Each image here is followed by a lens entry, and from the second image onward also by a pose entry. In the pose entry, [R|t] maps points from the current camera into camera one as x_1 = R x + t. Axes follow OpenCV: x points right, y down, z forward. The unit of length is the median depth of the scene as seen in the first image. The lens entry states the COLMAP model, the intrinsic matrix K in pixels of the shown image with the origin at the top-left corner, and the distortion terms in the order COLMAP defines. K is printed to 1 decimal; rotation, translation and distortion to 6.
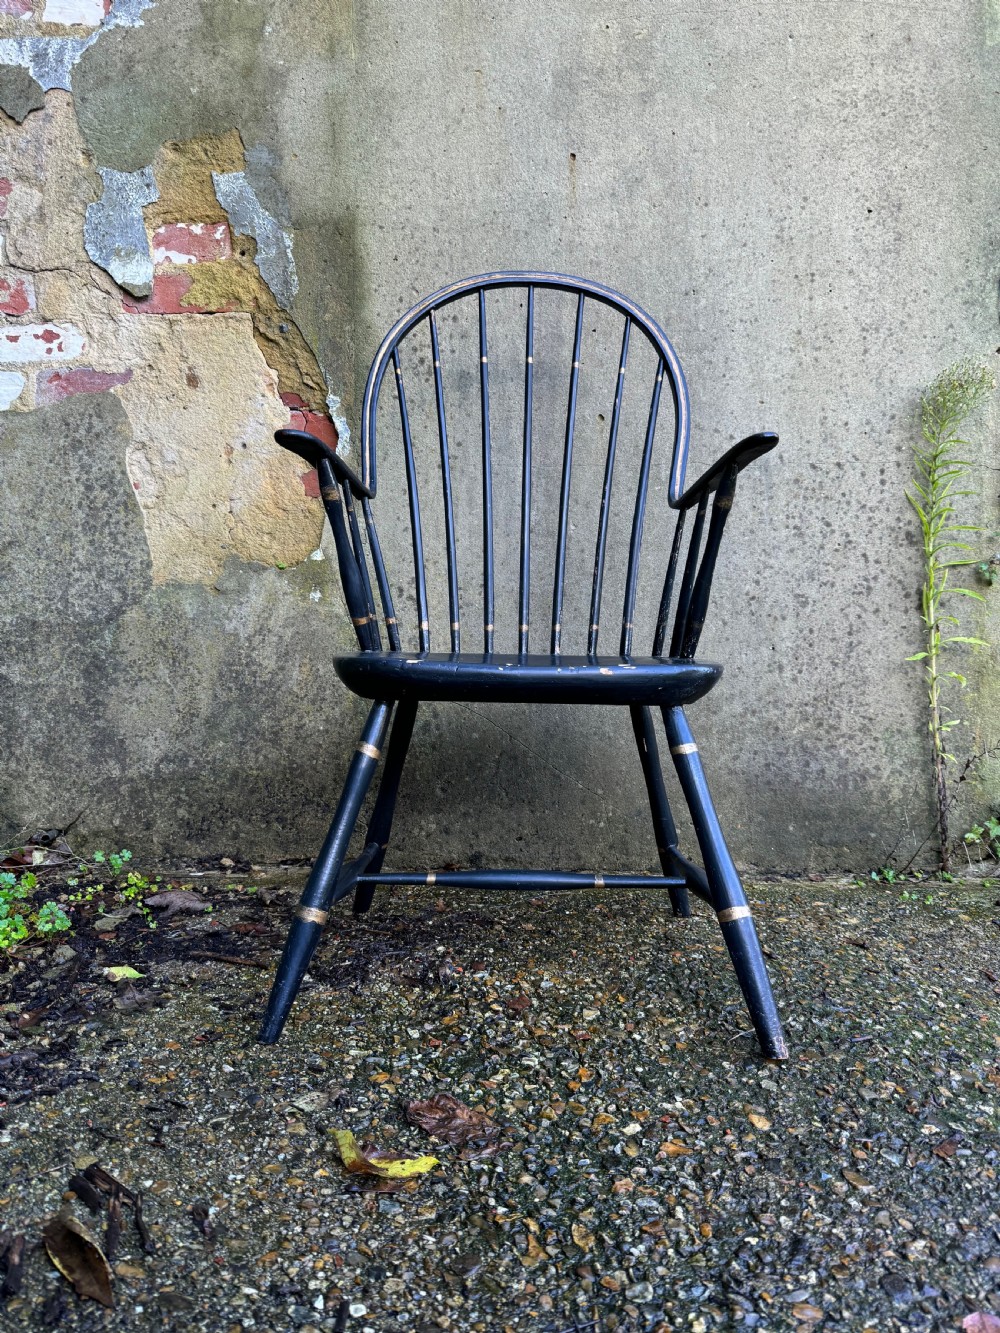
lens RADIAL K [[958.1, 0, 499.6], [0, 958.1, 674.8], [0, 0, 1]] dist [0.012300, -0.035109]
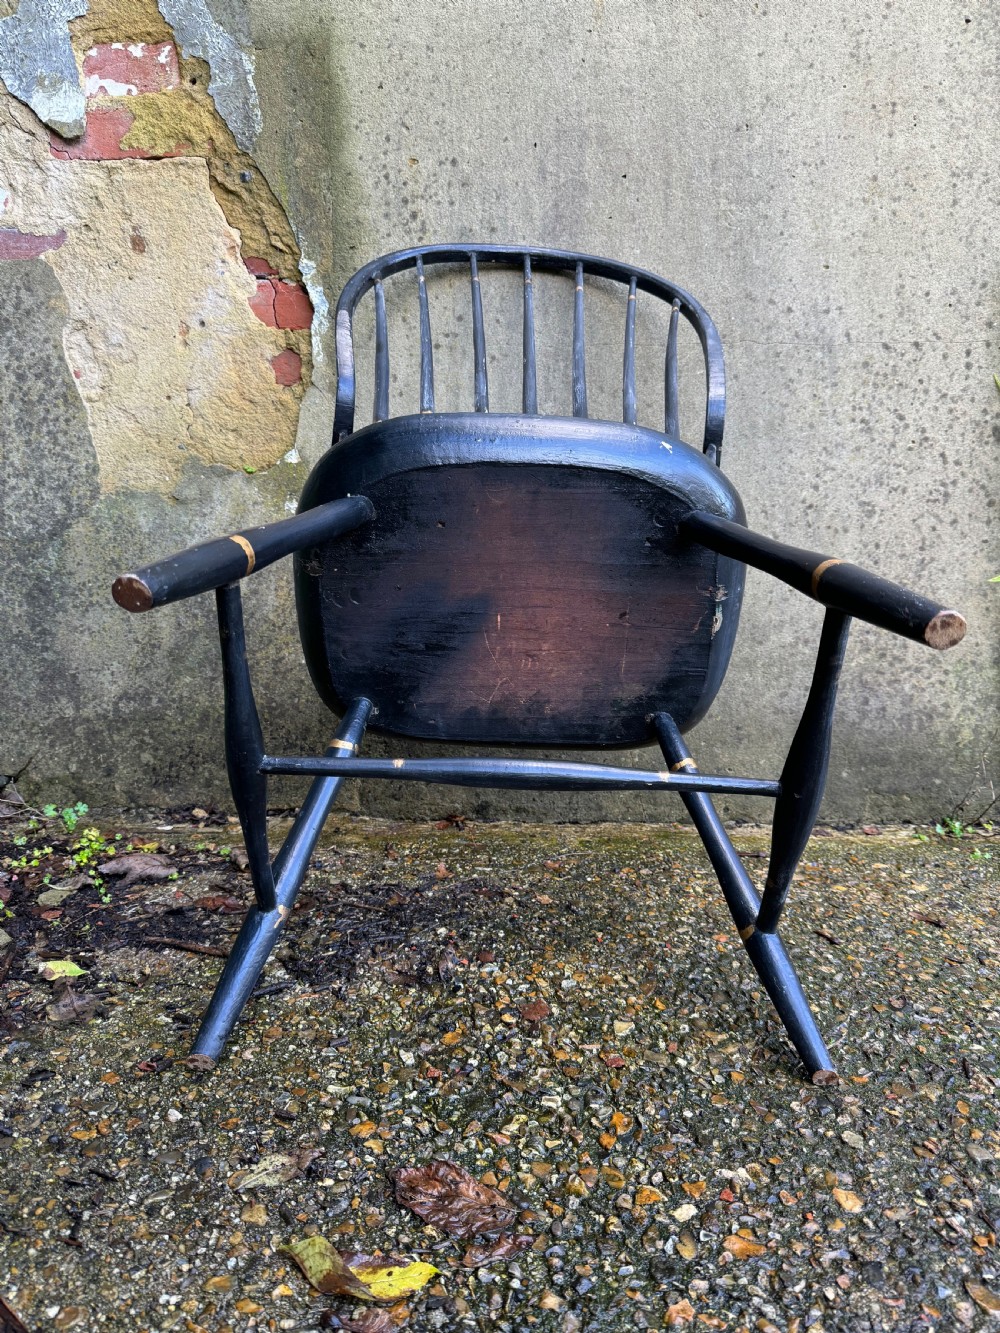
lens RADIAL K [[959.0, 0, 498.4], [0, 959.0, 674.9], [0, 0, 1]] dist [-0.001878, -0.015141]
pose [[0.999971, -0.002156, -0.007368, -0.003665], [0.002917, 0.994483, 0.104856, -0.022462], [0.007102, -0.104874, 0.994460, 0.144194]]
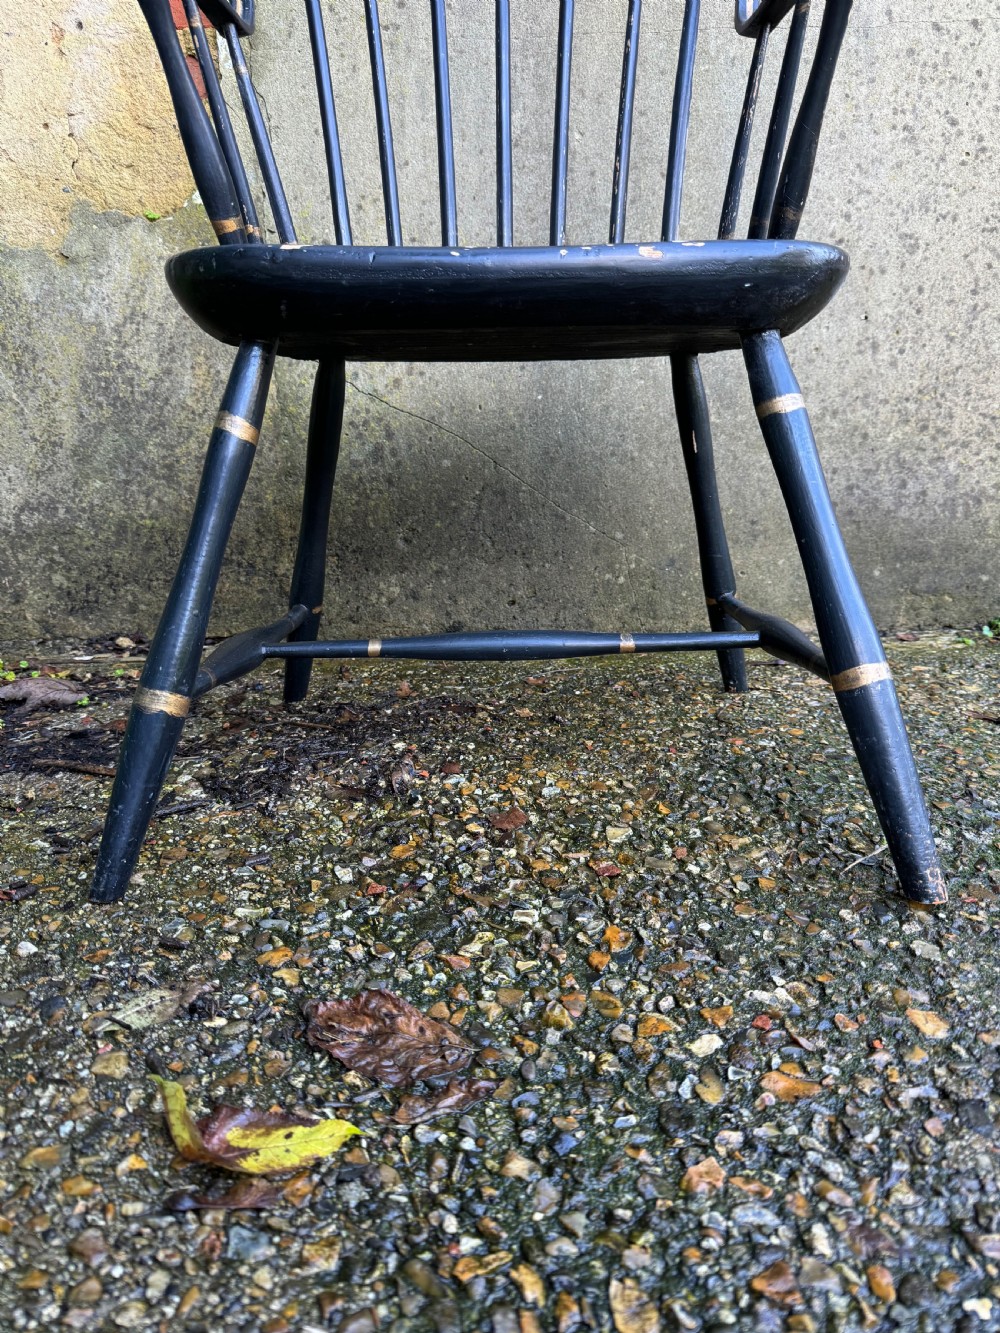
lens RADIAL K [[959.0, 0, 498.6], [0, 959.0, 682.0], [0, 0, 1]] dist [-0.001878, -0.015141]
pose [[0.999480, -0.031633, -0.006314, 0.013810], [0.032249, 0.975544, 0.217425, 0.073021], [-0.000718, -0.217515, 0.976057, 0.261941]]
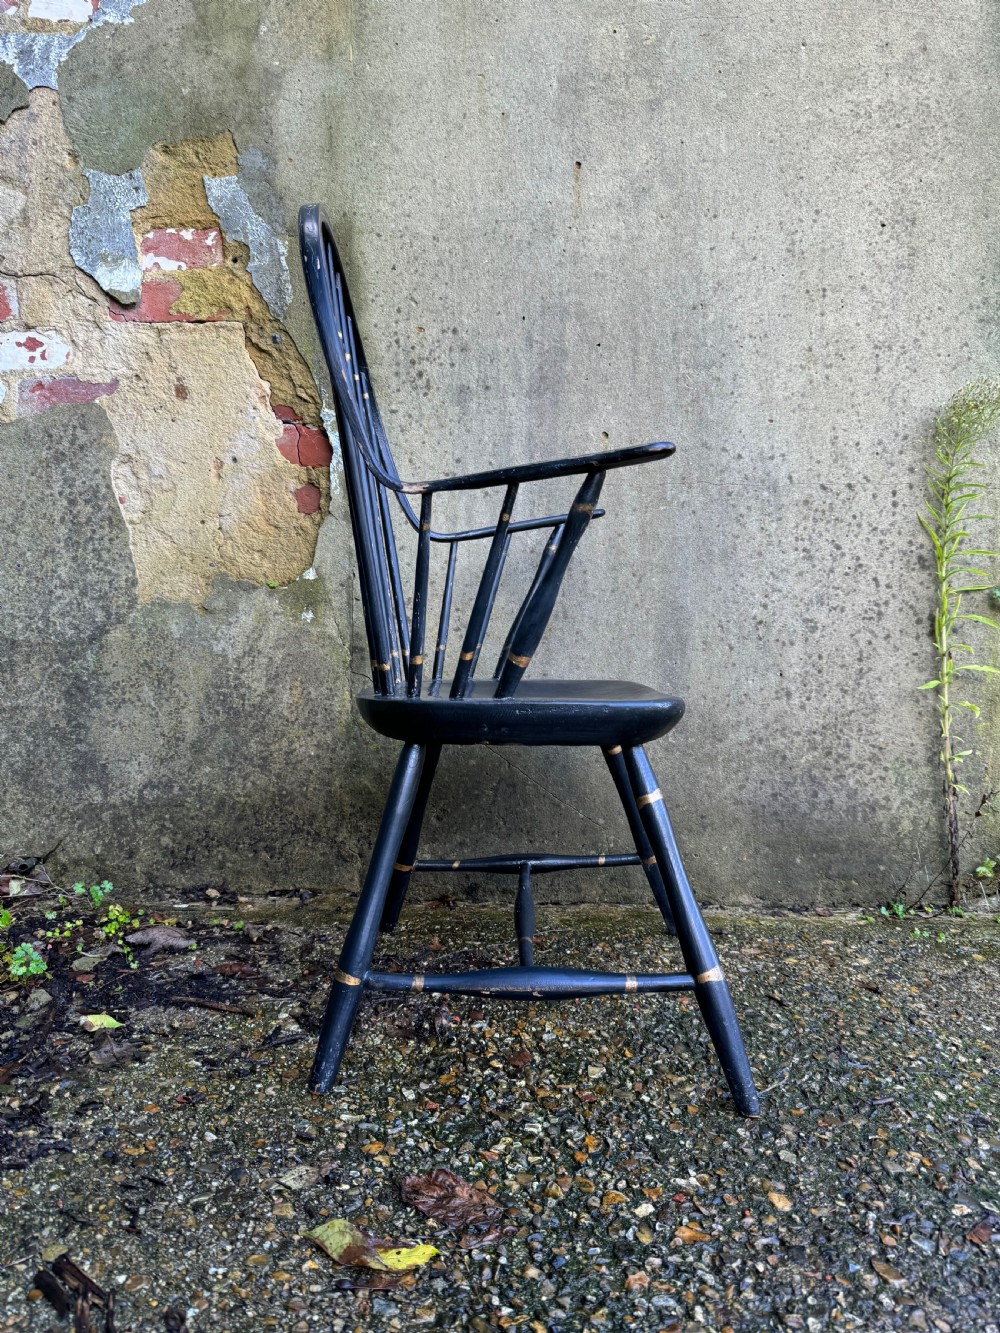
lens RADIAL K [[959.0, 0, 501.9], [0, 959.0, 674.6], [0, 0, 1]] dist [-0.001878, -0.015141]
pose [[0.999899, 0.007595, 0.012019, -0.008202], [-0.007557, 0.999966, -0.003170, -0.022890], [-0.012042, 0.003079, 0.999923, 0.036855]]
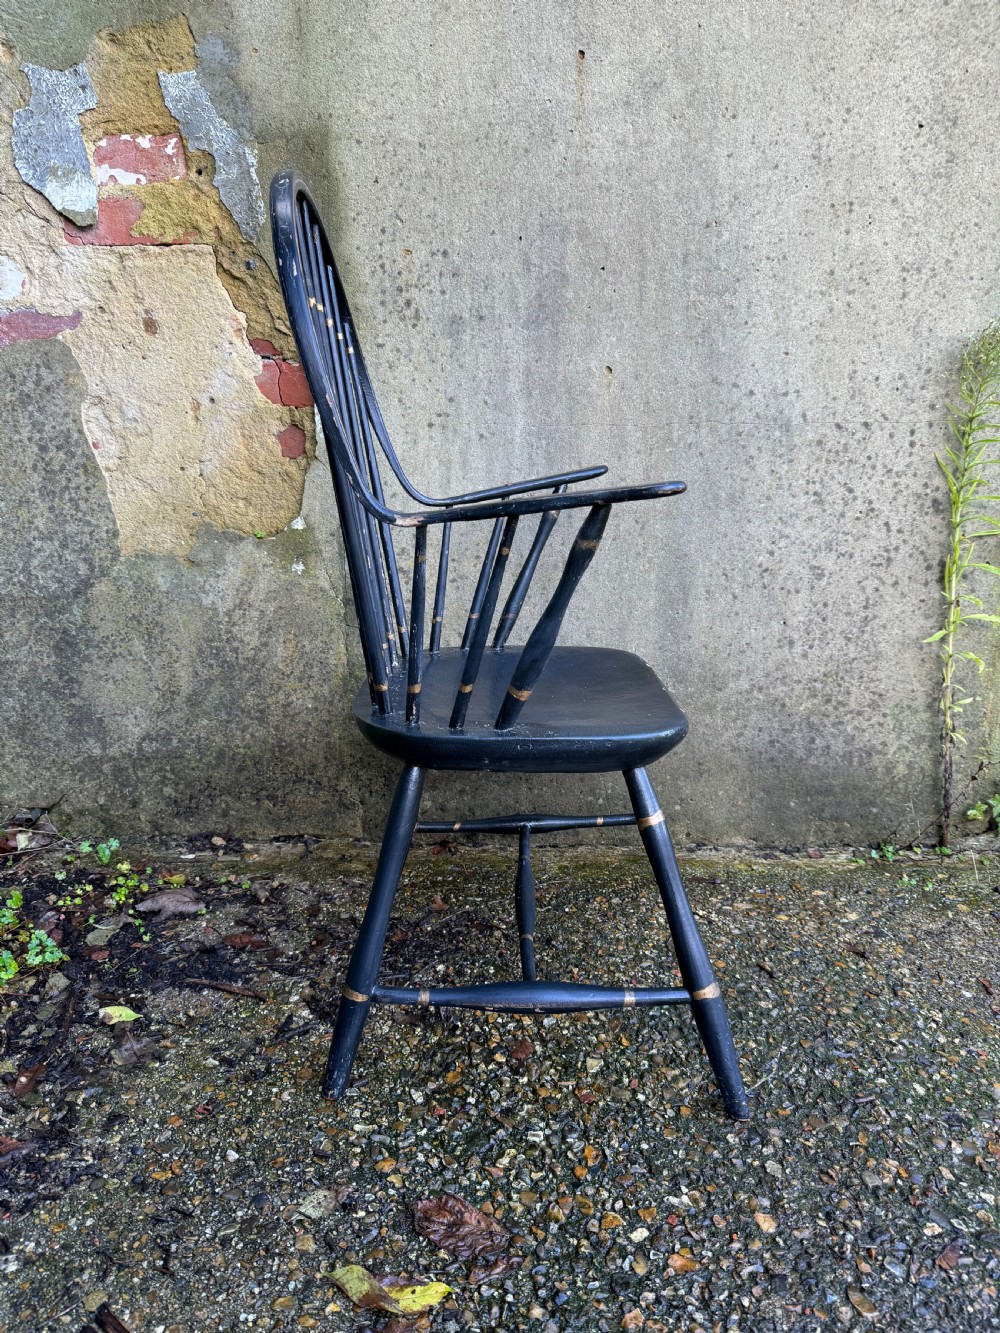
lens RADIAL K [[959.0, 0, 502.8], [0, 959.0, 674.3], [0, 0, 1]] dist [-0.001878, -0.015141]
pose [[0.999816, -0.003722, 0.018823, -0.011697], [0.000264, 0.983586, 0.180441, -0.151647], [-0.019186, -0.180403, 0.983406, 0.064412]]
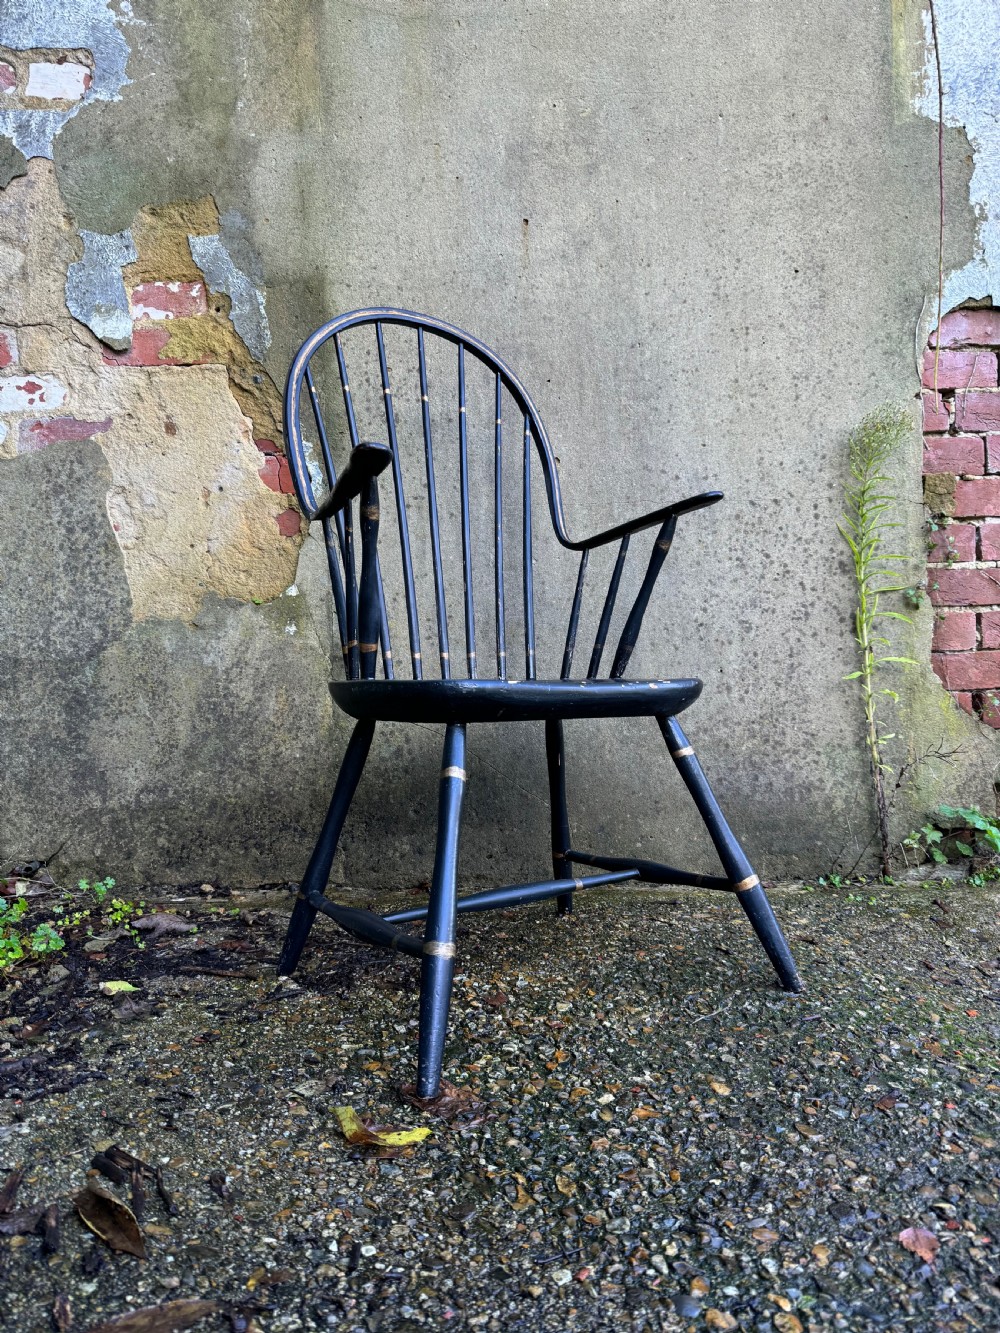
lens RADIAL K [[958.1, 0, 503.9], [0, 958.1, 673.2], [0, 0, 1]] dist [0.012300, -0.035109]
pose [[0.998511, -0.019583, 0.050922, -0.013332], [0.021832, 0.998794, -0.043980, 0.016967], [-0.050000, 0.045026, 0.997734, -0.059815]]
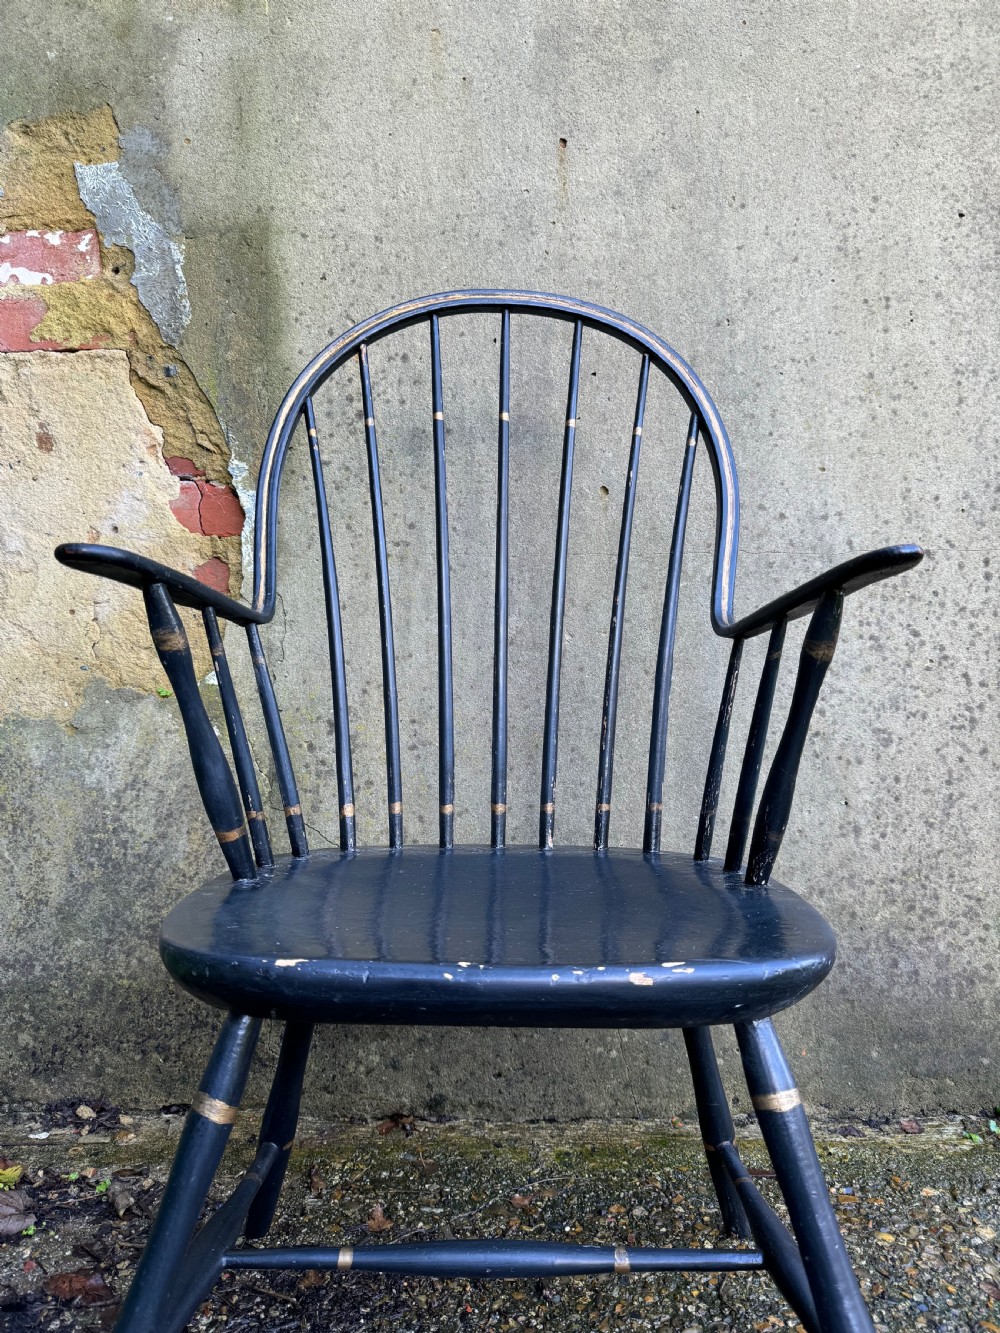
lens RADIAL K [[959.0, 0, 503.6], [0, 959.0, 669.3], [0, 0, 1]] dist [-0.001878, -0.015141]
pose [[0.999848, -0.006042, 0.016336, 0.015968], [0.006747, 0.999034, -0.043421, -0.101500], [-0.016058, 0.043525, 0.998923, 0.279296]]
